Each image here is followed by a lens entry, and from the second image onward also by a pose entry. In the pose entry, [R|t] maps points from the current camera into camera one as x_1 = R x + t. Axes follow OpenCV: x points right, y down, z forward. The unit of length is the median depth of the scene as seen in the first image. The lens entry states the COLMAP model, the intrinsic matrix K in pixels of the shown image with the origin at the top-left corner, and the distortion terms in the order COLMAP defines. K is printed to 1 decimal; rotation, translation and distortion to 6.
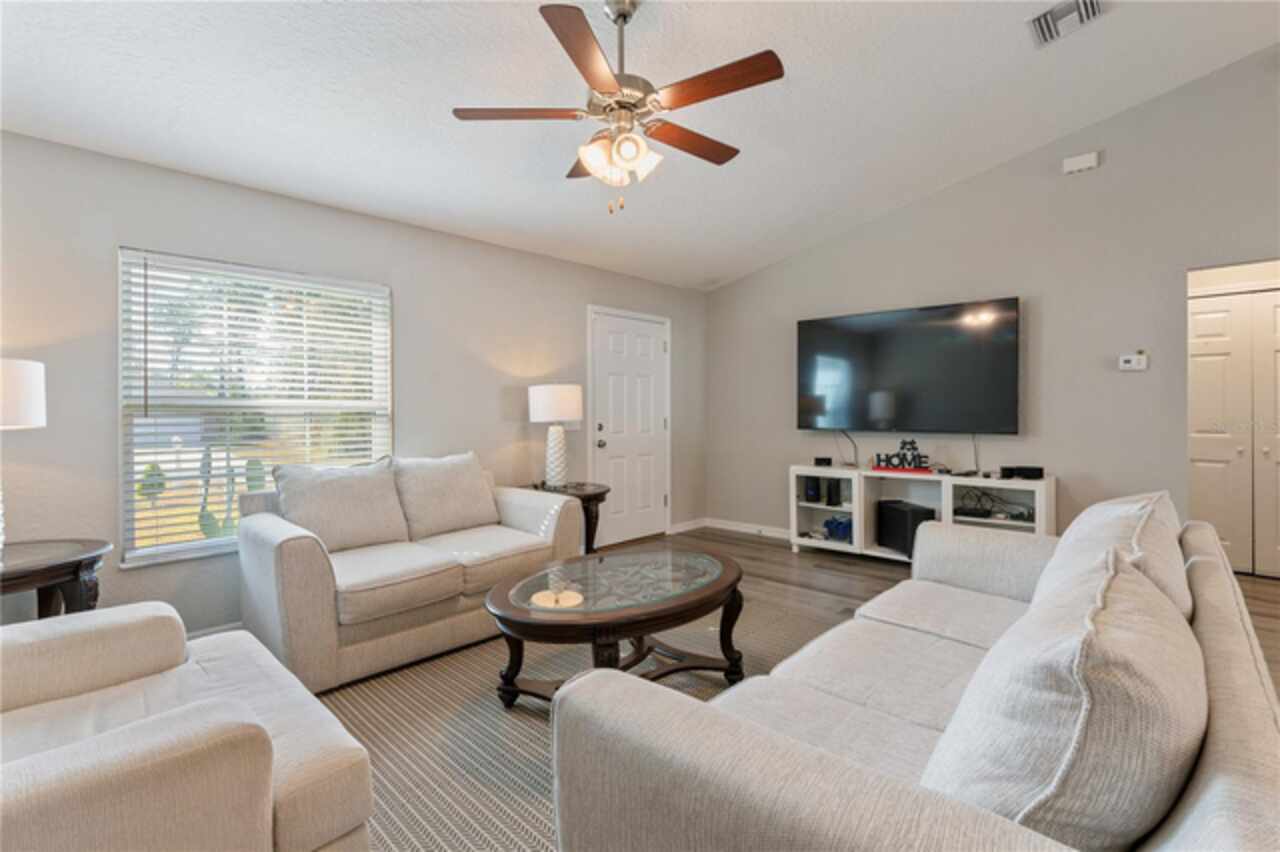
lens RADIAL K [[581.7, 0, 647.2], [0, 581.7, 409.9], [0, 0, 1]] dist [0.000027, 0.000060]
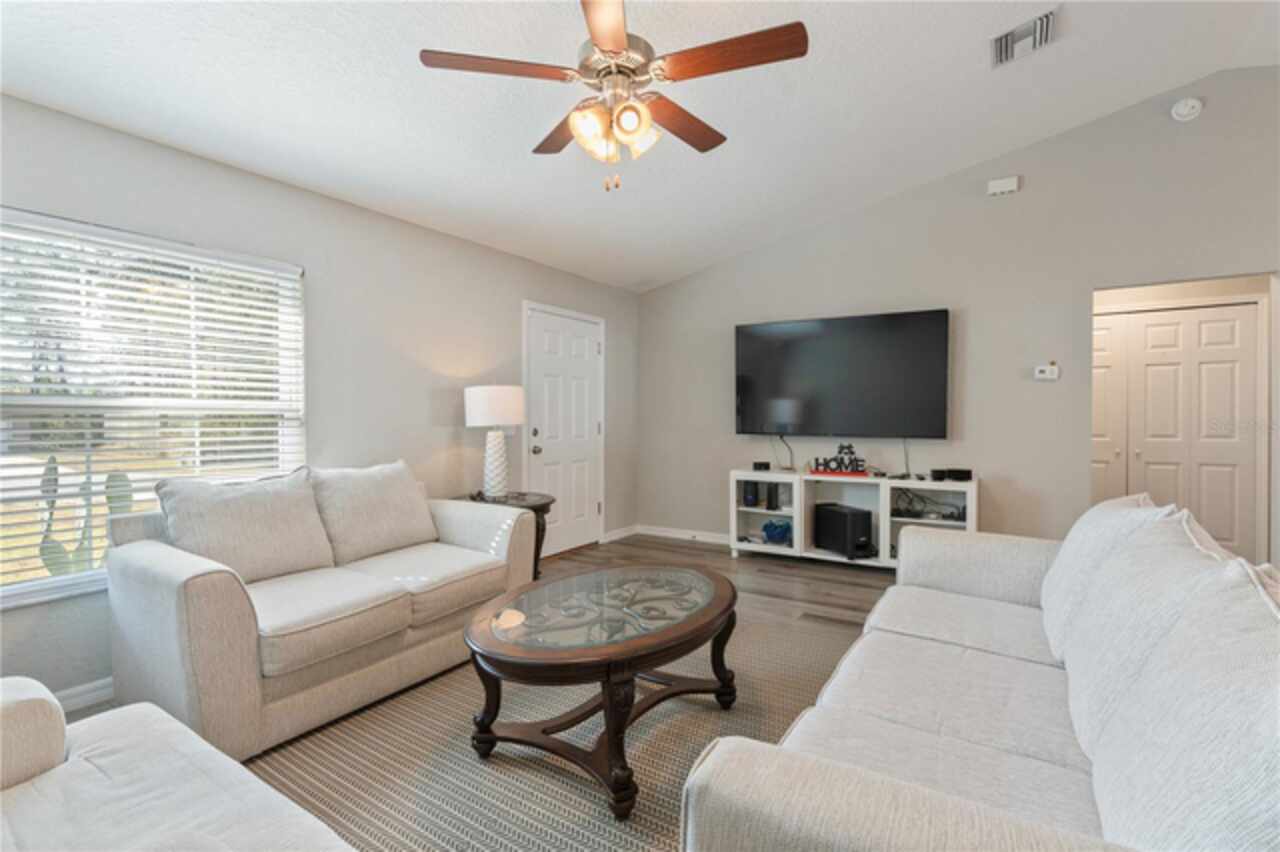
lens RADIAL K [[576.5, 0, 649.3], [0, 576.5, 420.2], [0, 0, 1]] dist [-0.000079, 0.001111]
pose [[0.982440, 0.002940, 0.186556, -0.108978], [-0.004775, 0.999945, 0.009385, 0.001359], [-0.186518, -0.010111, 0.982400, 0.082613]]
